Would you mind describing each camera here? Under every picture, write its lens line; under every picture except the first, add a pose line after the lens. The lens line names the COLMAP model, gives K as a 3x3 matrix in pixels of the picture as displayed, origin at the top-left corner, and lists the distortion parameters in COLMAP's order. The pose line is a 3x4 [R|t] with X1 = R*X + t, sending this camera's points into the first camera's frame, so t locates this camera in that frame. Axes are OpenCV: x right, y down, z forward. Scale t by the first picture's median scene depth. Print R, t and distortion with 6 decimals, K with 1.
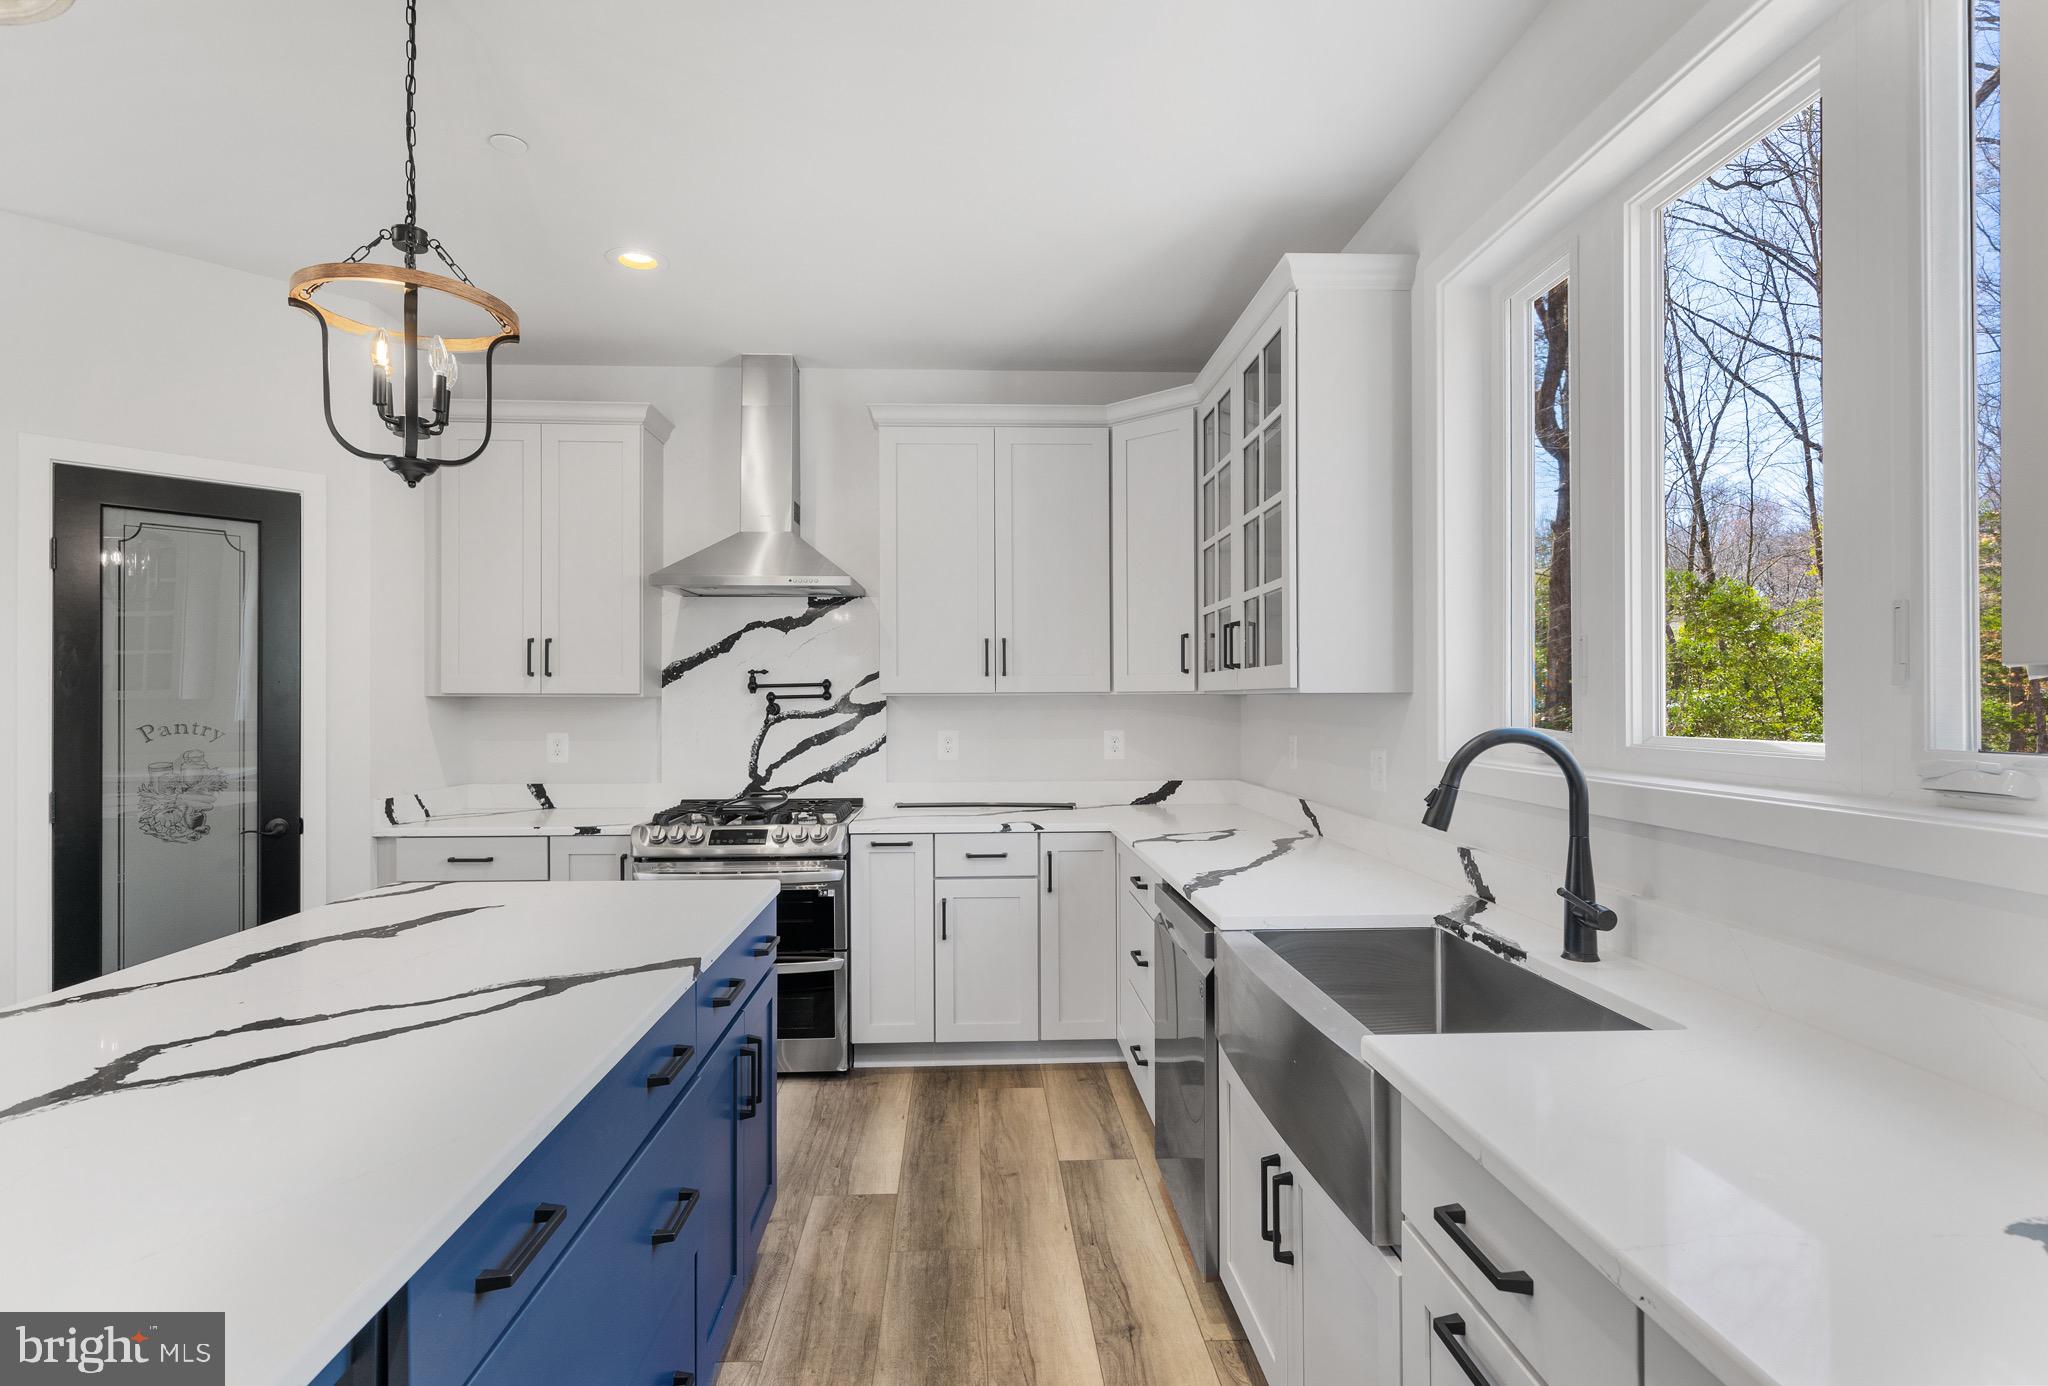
lens RADIAL K [[984.6, 0, 1021.9], [0, 984.6, 696.4], [0, 0, 1]] dist [-0.002064, -0.000108]
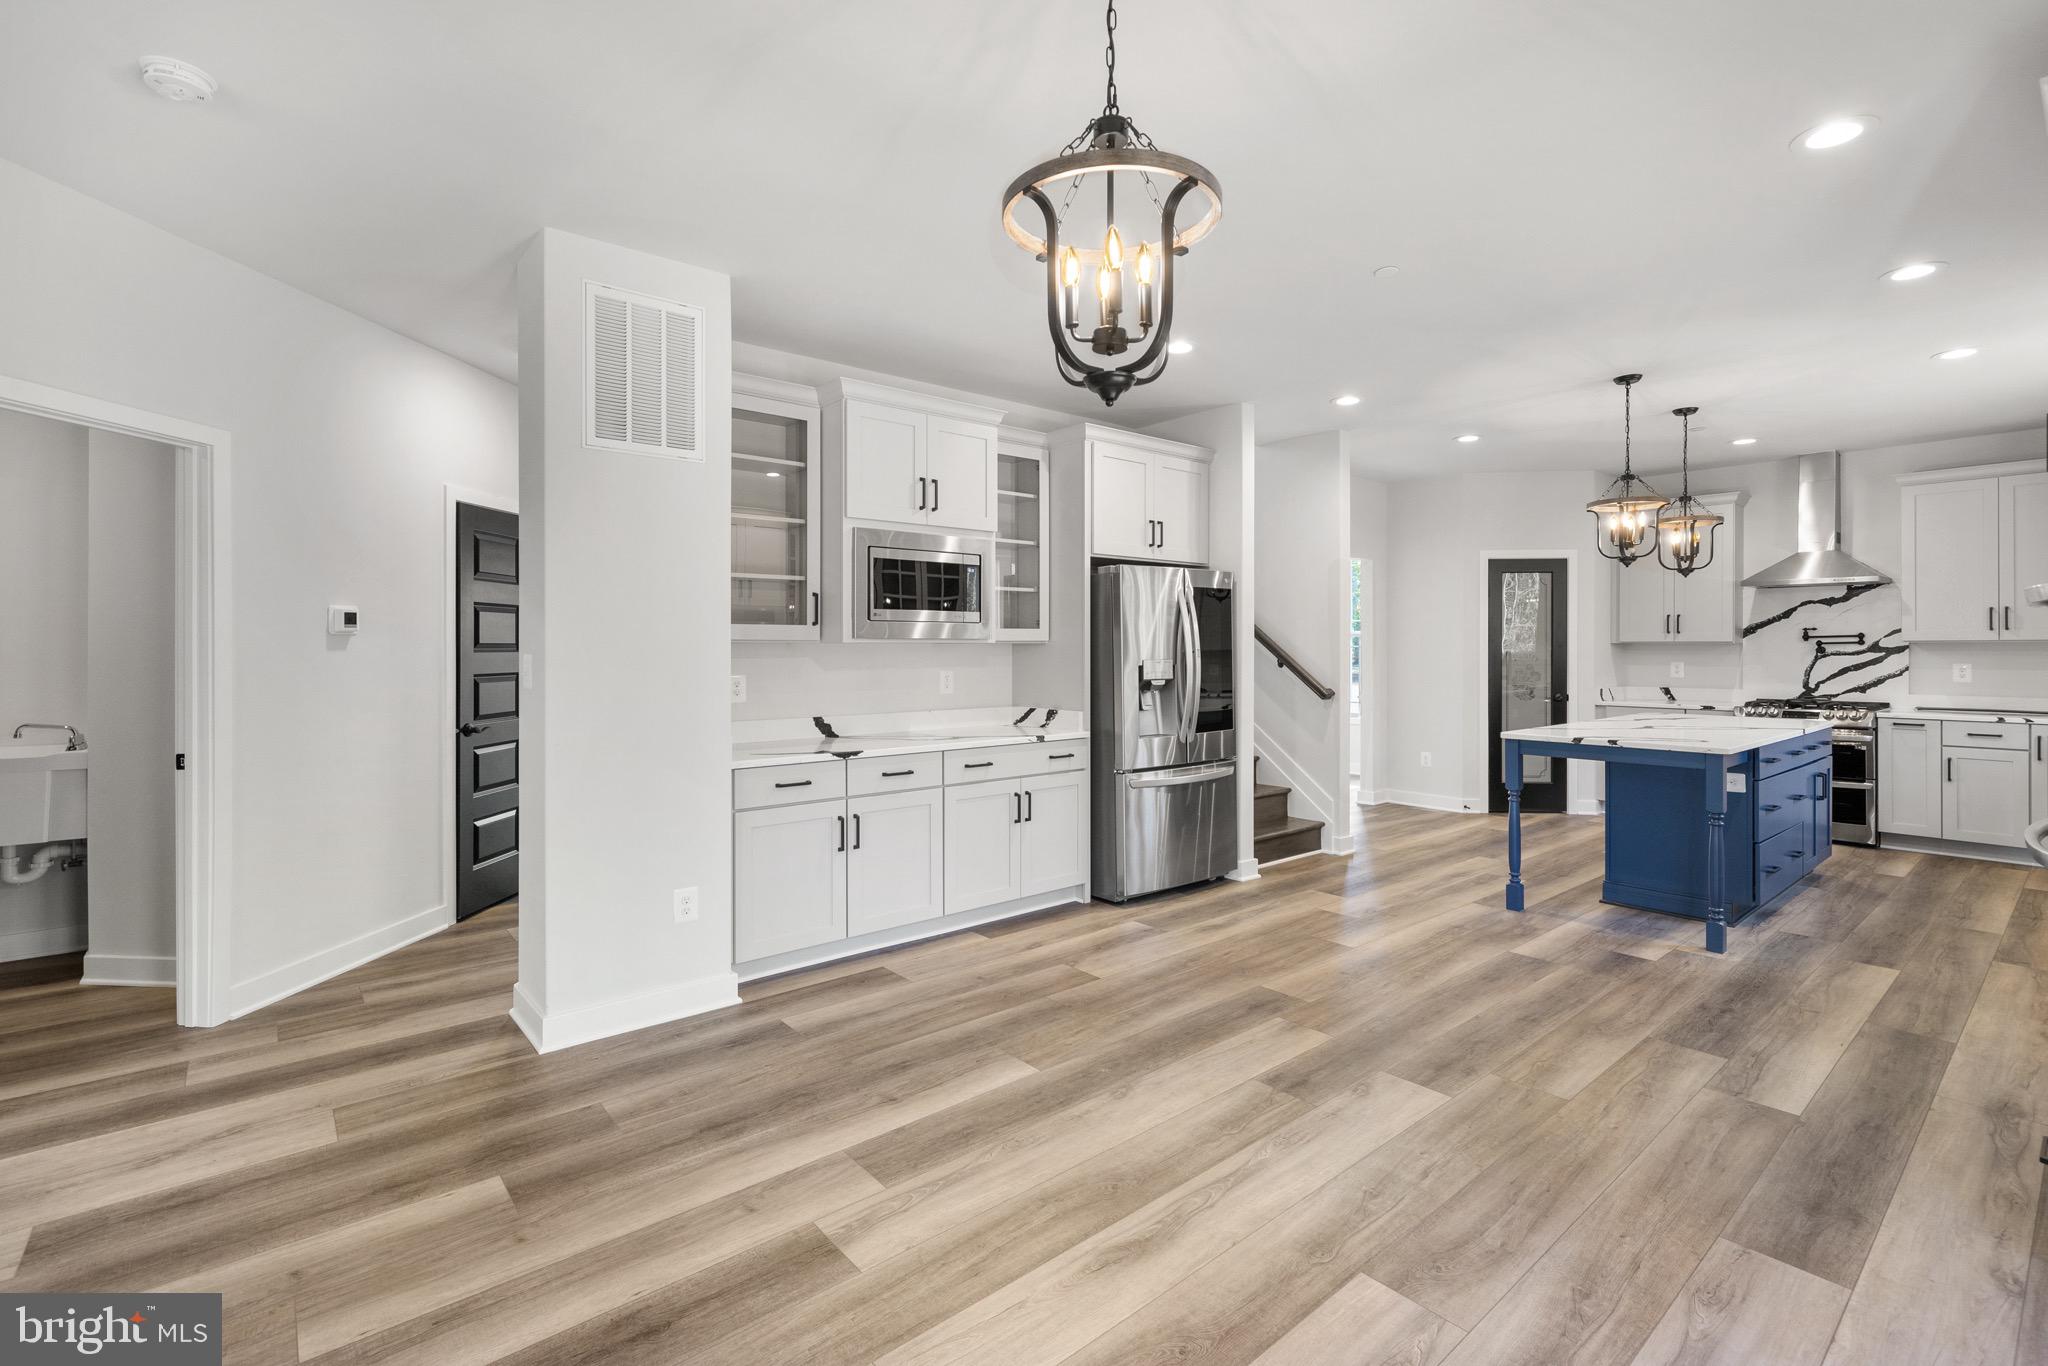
lens RADIAL K [[931.2, 0, 1022.5], [0, 931.2, 647.3], [0, 0, 1]] dist [0.007982, -0.000101]
pose [[0.599533, 0.002349, -0.800347, 0.241613], [0.004003, 0.999974, 0.005934, -0.007920], [0.800340, -0.006761, 0.599508, -1.193031]]
